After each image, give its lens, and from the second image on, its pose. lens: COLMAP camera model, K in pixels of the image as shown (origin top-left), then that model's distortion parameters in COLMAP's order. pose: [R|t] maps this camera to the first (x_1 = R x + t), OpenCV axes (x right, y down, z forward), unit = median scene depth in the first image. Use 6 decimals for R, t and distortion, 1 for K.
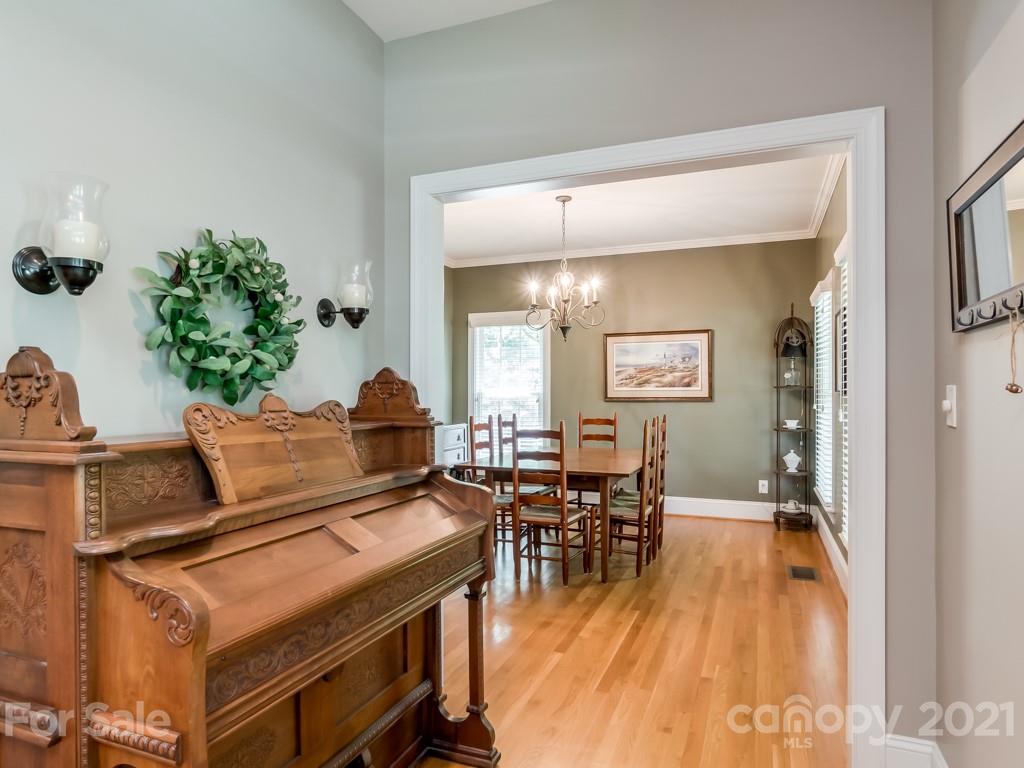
lens RADIAL K [[624.7, 0, 510.4], [0, 624.7, 380.9], [0, 0, 1]] dist [-0.020131, 0.001928]
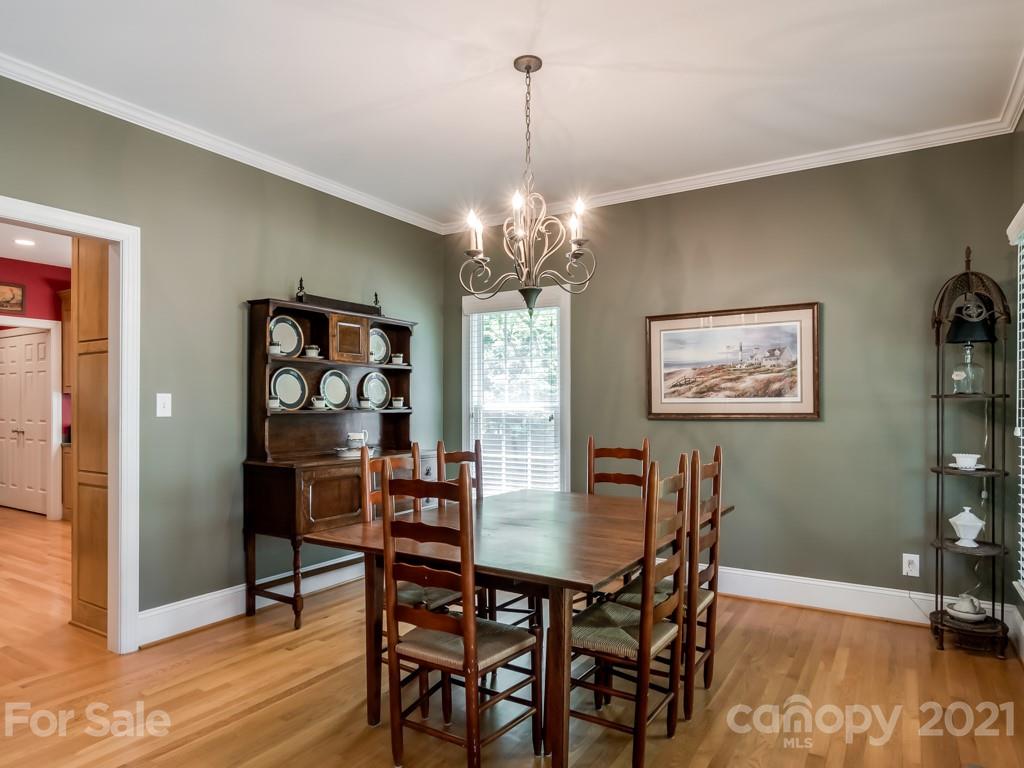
lens RADIAL K [[624.7, 0, 512.9], [0, 624.7, 398.0], [0, 0, 1]] dist [-0.020131, 0.001928]
pose [[0.983645, -0.001837, -0.180110, 0.140918], [0.002667, 0.999987, 0.004365, 0.007735], [0.180100, -0.004774, 0.983637, 0.355823]]
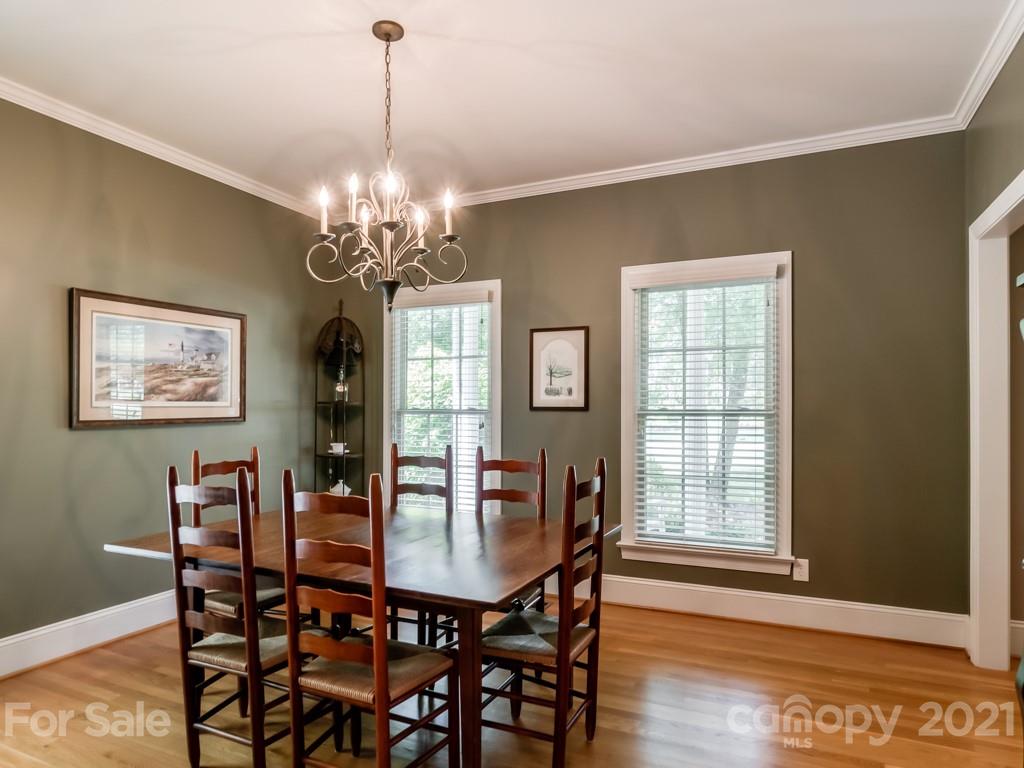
lens RADIAL K [[624.7, 0, 513.9], [0, 624.7, 394.8], [0, 0, 1]] dist [-0.020131, 0.001928]
pose [[0.054271, 0.026585, 0.998172, -0.330540], [0.001582, 0.999642, -0.026710, 0.021269], [-0.998525, 0.003029, 0.054210, 0.693296]]
